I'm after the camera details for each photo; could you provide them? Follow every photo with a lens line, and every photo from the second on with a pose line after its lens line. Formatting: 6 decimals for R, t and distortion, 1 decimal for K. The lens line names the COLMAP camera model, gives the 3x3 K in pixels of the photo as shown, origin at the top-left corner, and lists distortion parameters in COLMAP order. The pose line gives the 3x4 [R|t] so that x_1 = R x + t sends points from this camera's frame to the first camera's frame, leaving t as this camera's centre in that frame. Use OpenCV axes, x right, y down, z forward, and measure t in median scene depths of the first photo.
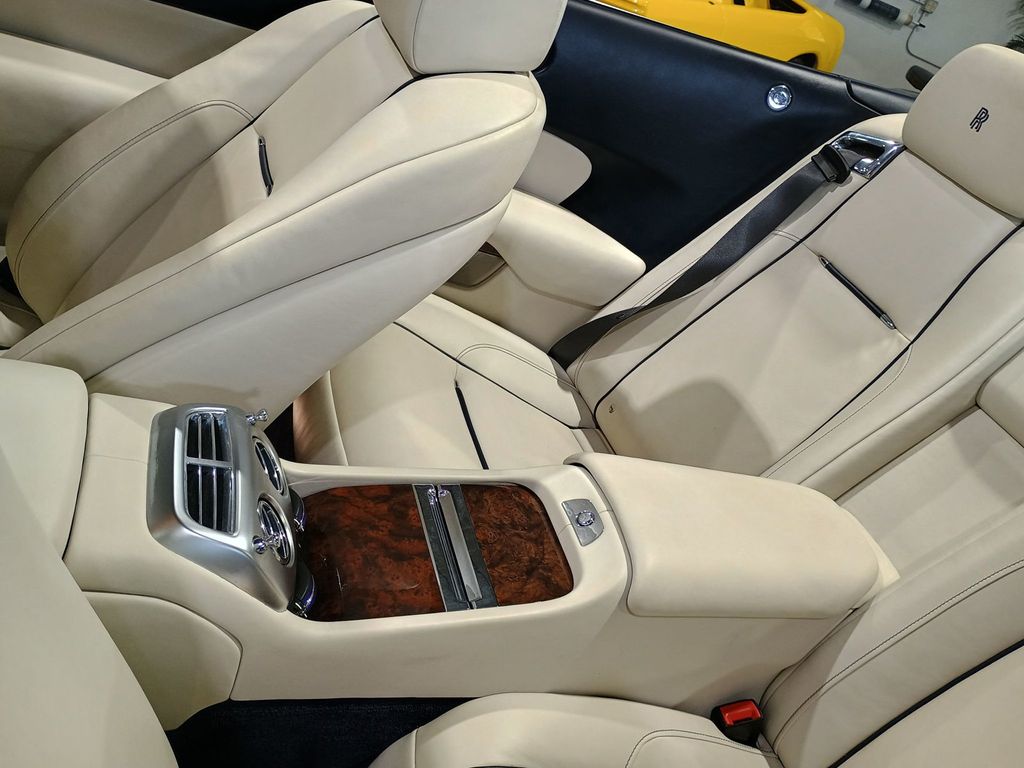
lens RADIAL K [[891.2, 0, 529.6], [0, 891.2, 393.4], [0, 0, 1]] dist [0.059153, -0.060188]
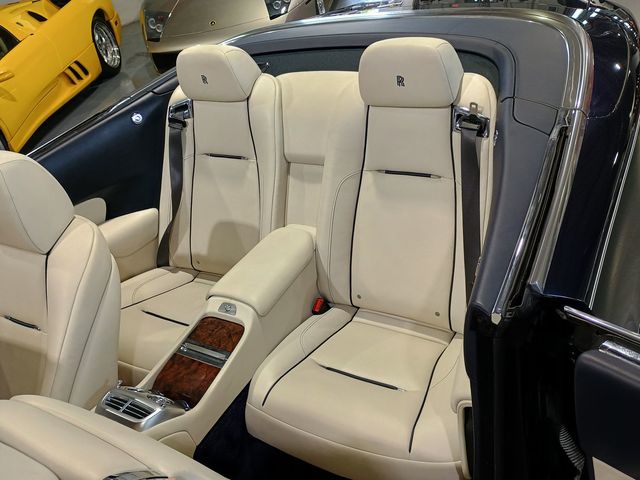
lens RADIAL K [[557.0, 0, 331.0], [0, 557.0, 245.9], [0, 0, 1]] dist [0.059153, -0.060188]
pose [[0.599592, -0.767949, 0.225264, 0.010268], [0.732854, 0.639960, 0.231031, -0.118881], [-0.321580, 0.026562, 0.946510, -0.591827]]
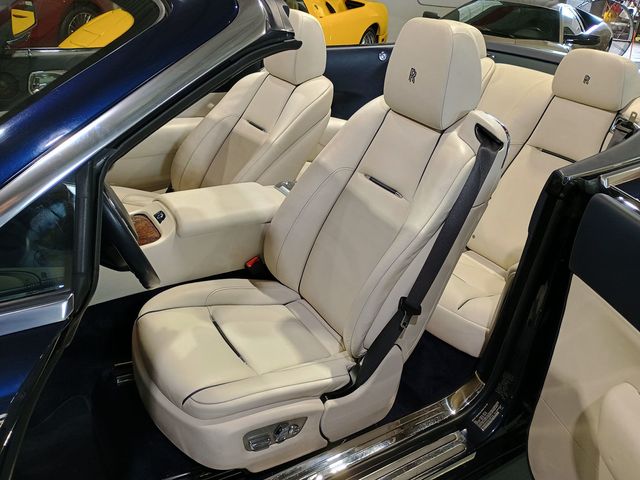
lens RADIAL K [[557.0, 0, 331.0], [0, 557.0, 245.9], [0, 0, 1]] dist [0.059153, -0.060188]
pose [[0.929261, -0.357300, 0.093862, -0.353833], [0.359460, 0.933137, -0.006628, 0.261143], [-0.085218, 0.039898, 0.995563, -1.014777]]
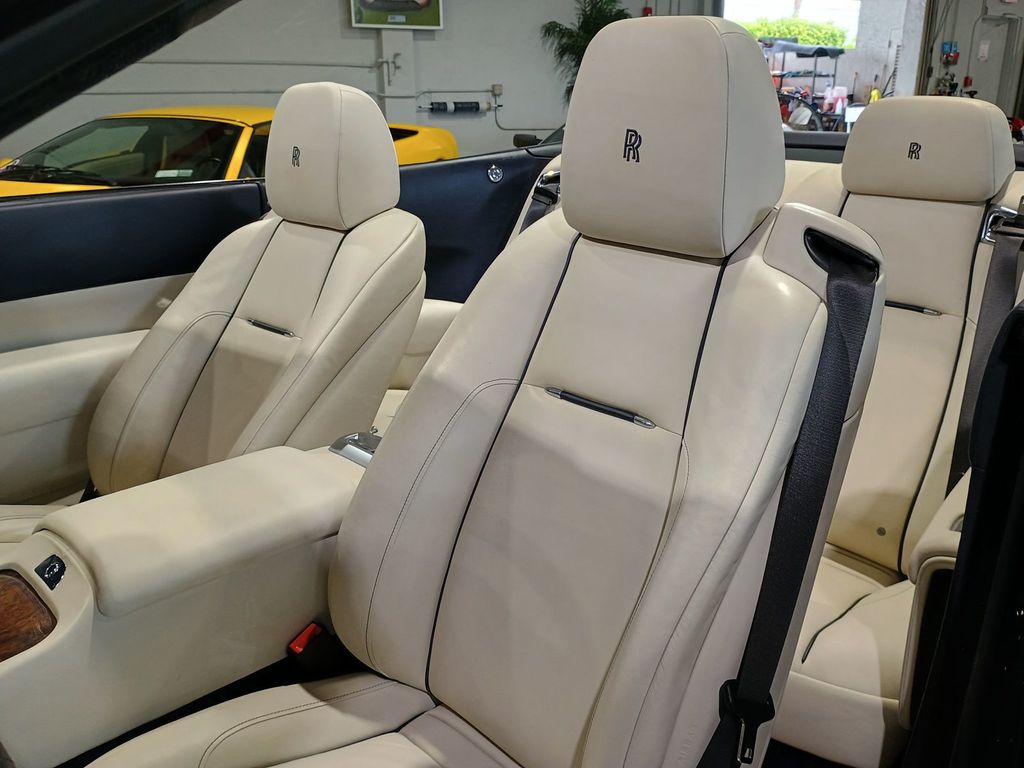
lens RADIAL K [[891.2, 0, 529.6], [0, 891.2, 393.4], [0, 0, 1]] dist [0.059153, -0.060188]
pose [[0.835737, -0.471351, 0.281731, -0.369758], [0.507596, 0.858838, -0.068869, 0.175095], [-0.209500, 0.200562, 0.957019, -0.545096]]
